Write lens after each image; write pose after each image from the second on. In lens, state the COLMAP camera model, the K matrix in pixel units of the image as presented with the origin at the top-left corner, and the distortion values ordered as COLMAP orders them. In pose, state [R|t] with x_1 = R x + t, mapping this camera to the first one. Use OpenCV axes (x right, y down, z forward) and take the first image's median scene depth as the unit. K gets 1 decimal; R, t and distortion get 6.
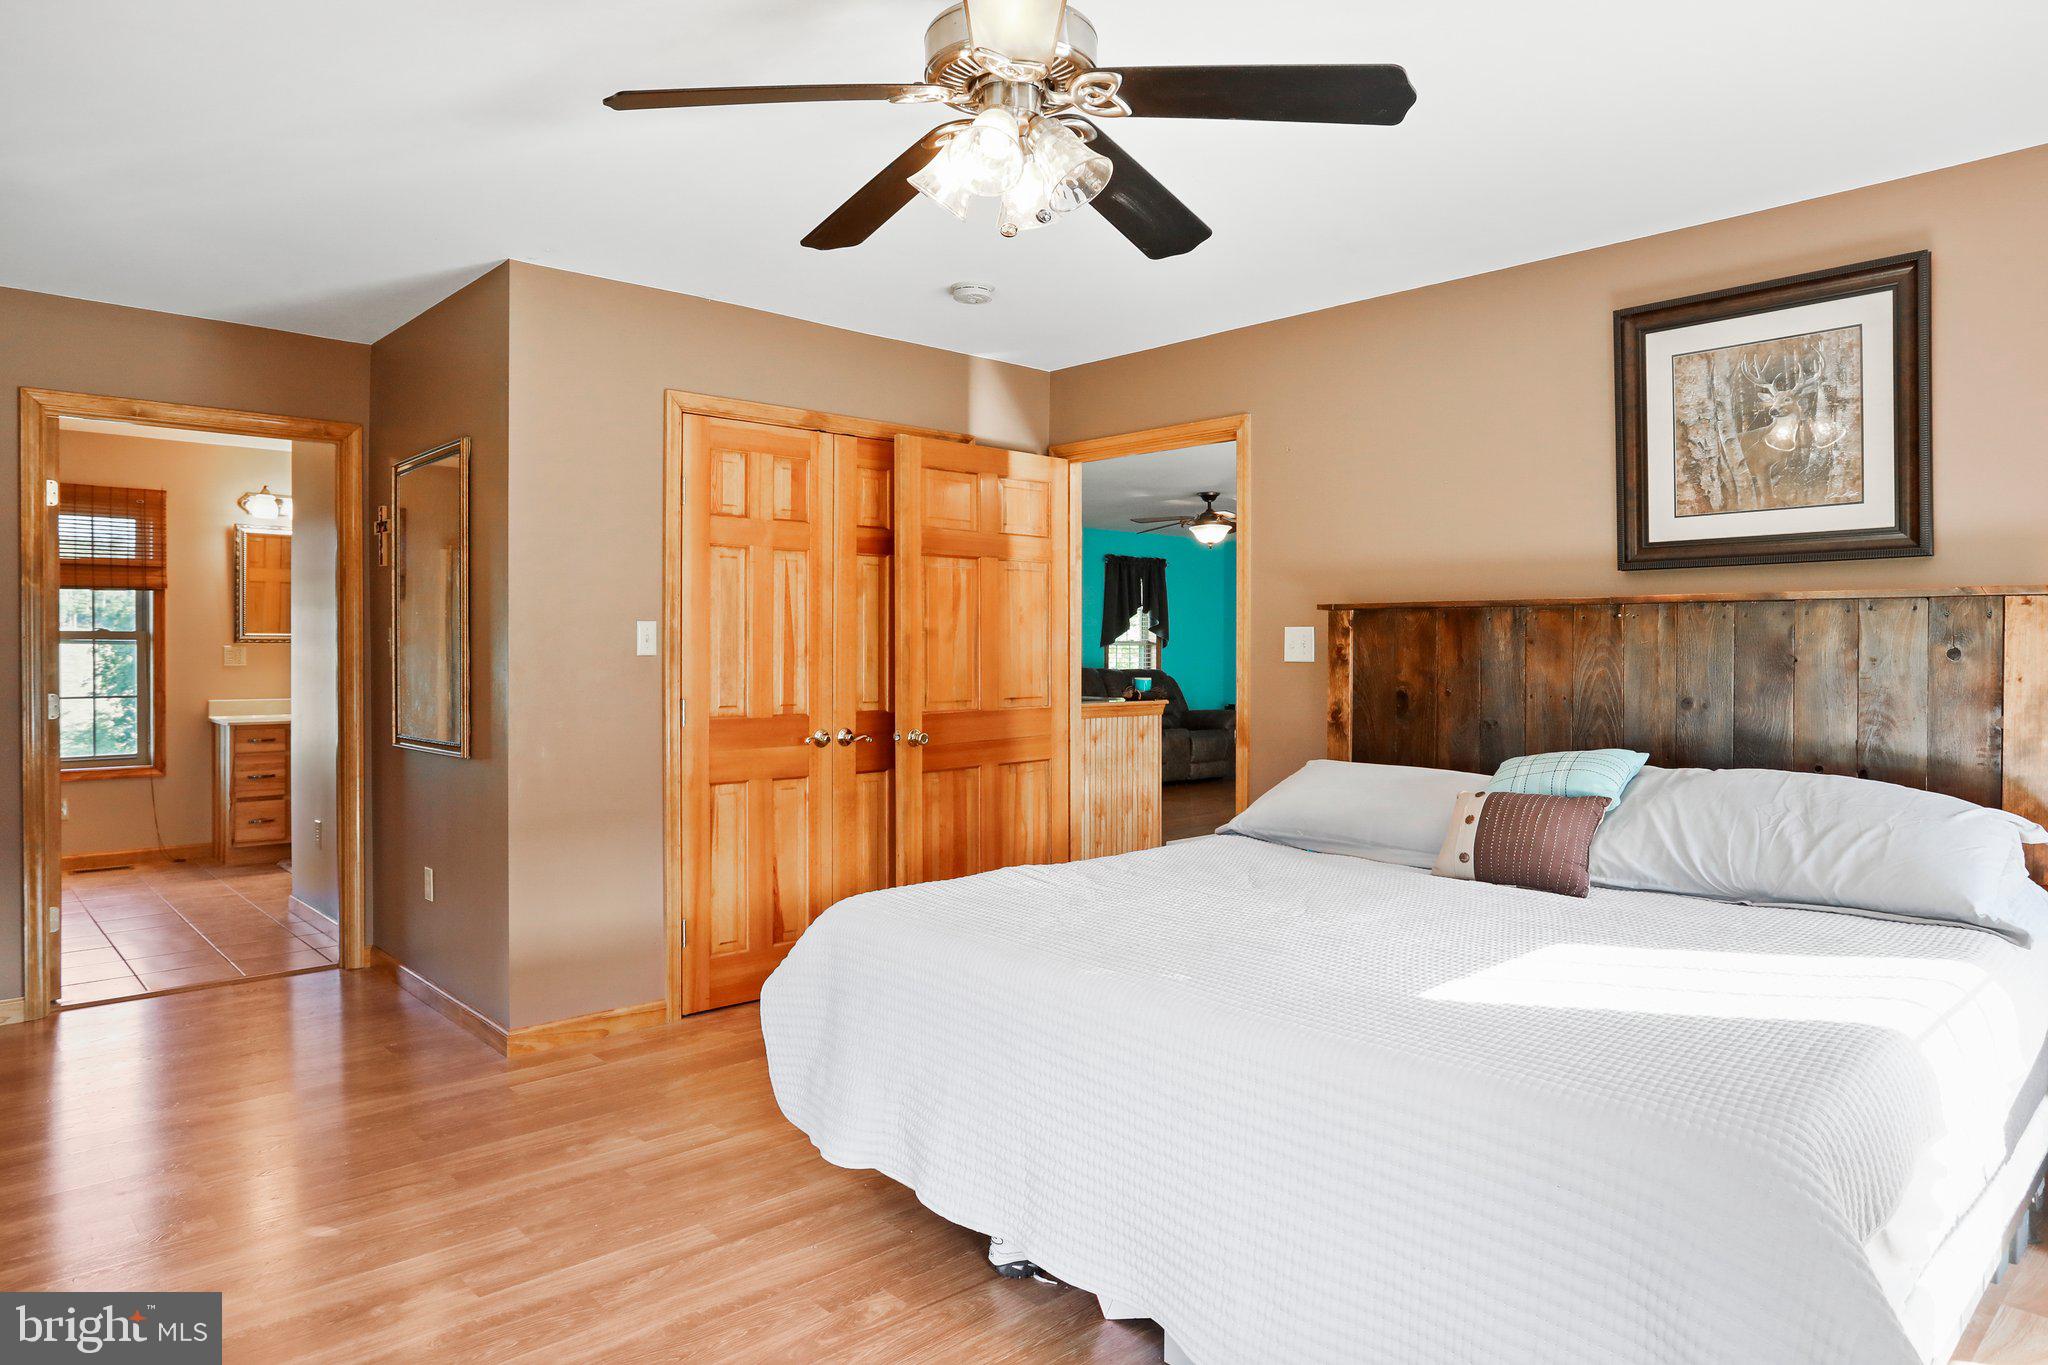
lens RADIAL K [[1283.6, 0, 1024.0], [0, 1283.6, 682.5], [0, 0, 1]] dist [-0.007867, -0.001458]
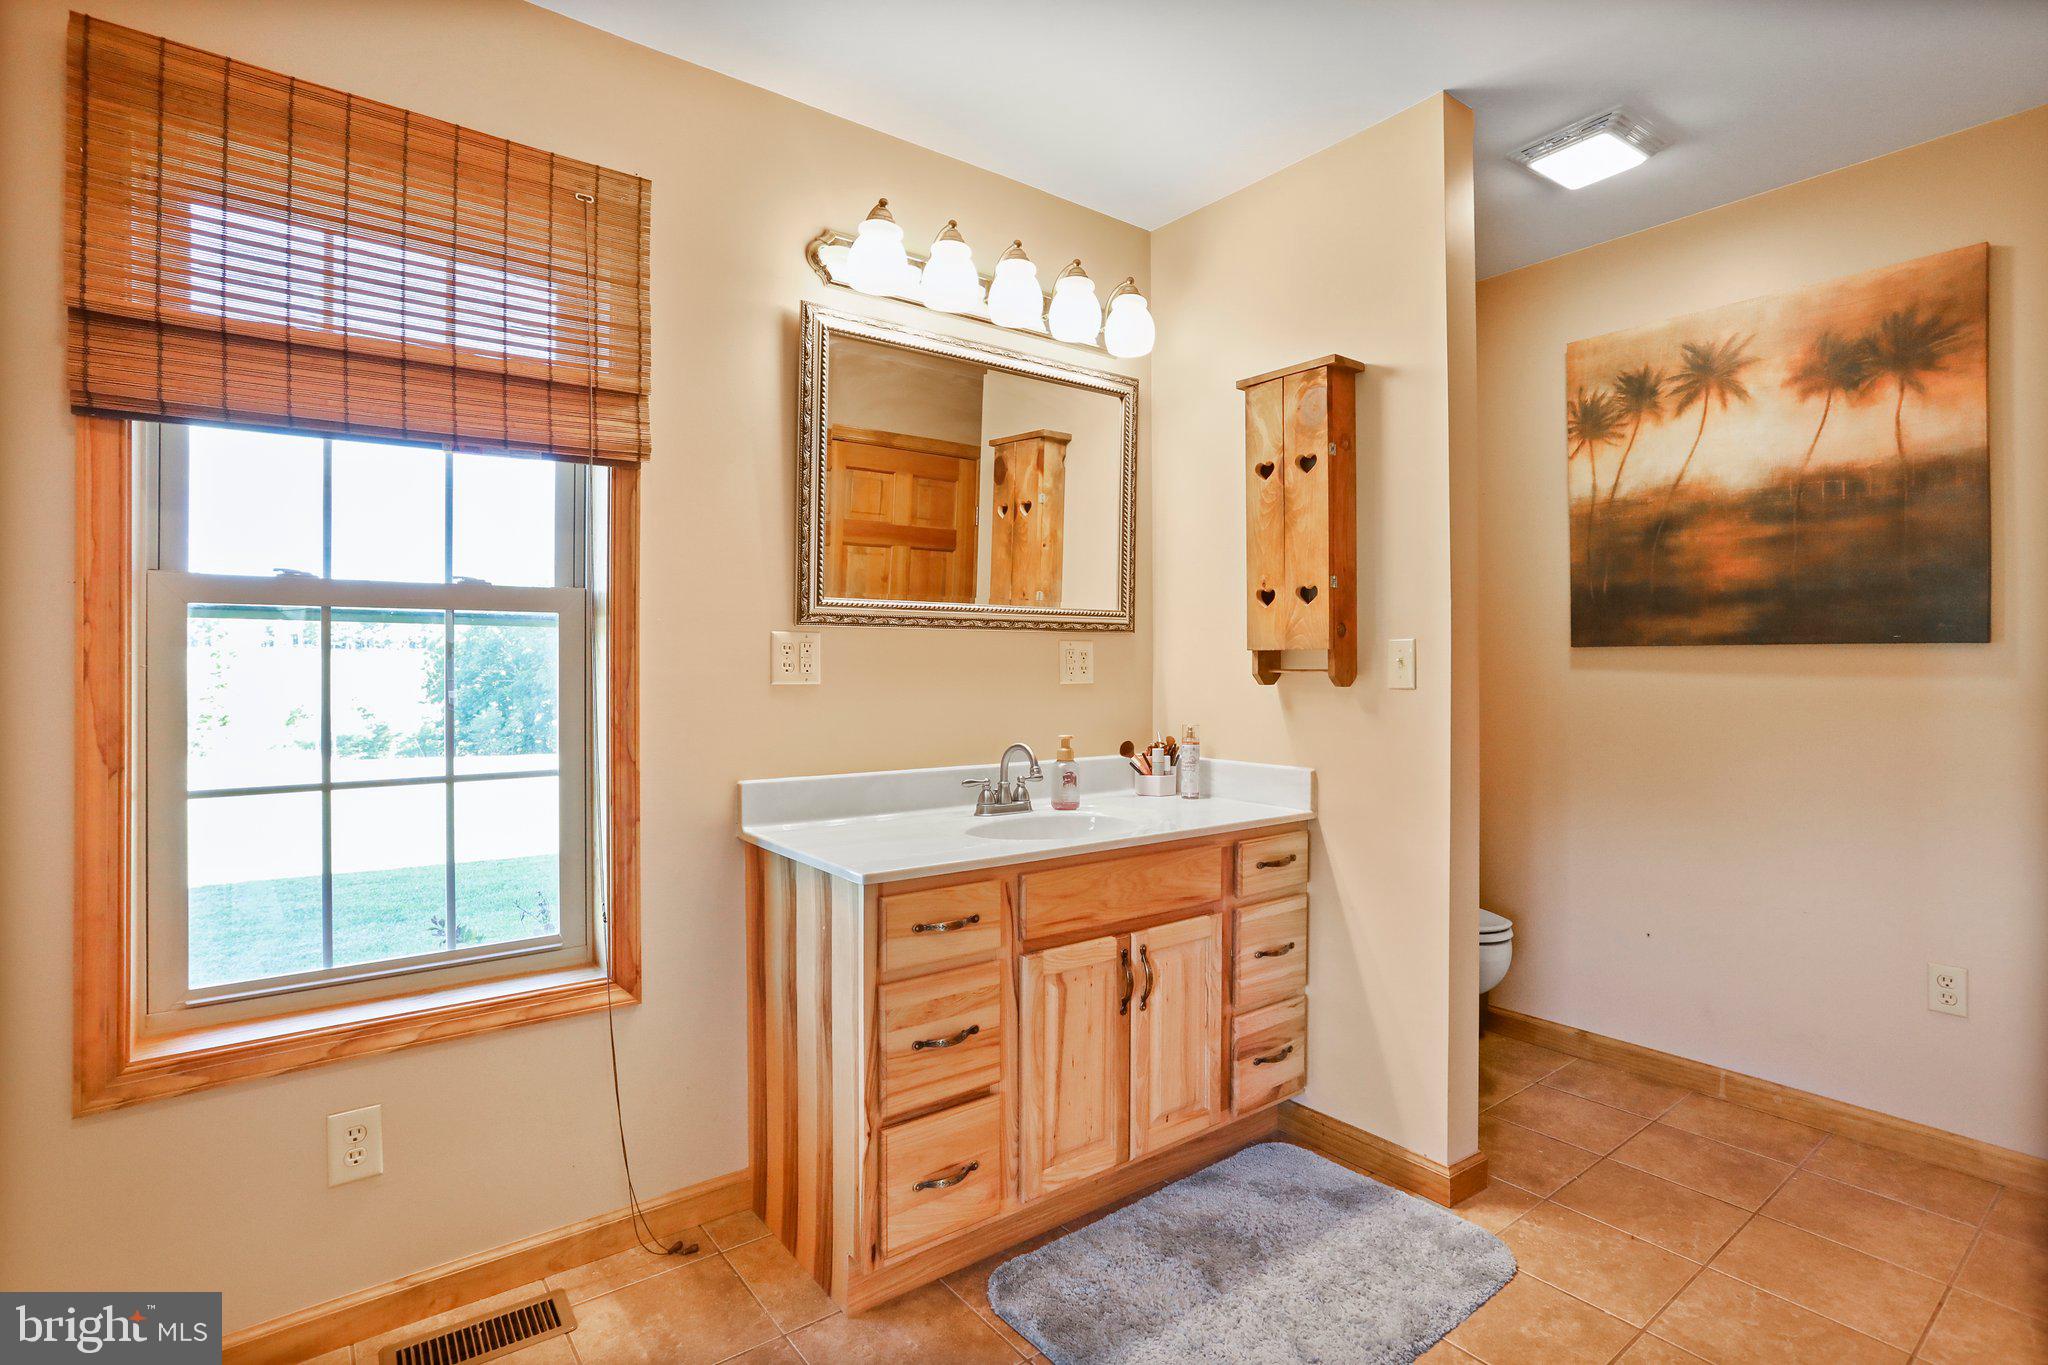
lens RADIAL K [[1002.9, 0, 1024.0], [0, 1002.9, 682.5], [0, 0, 1]] dist [-0.060403, 0.039342]
pose [[0.995951, -0.002782, -0.089850, -0.545991], [0.002138, 0.999971, -0.007261, -0.012089], [0.089868, 0.007040, 0.995929, 0.744402]]
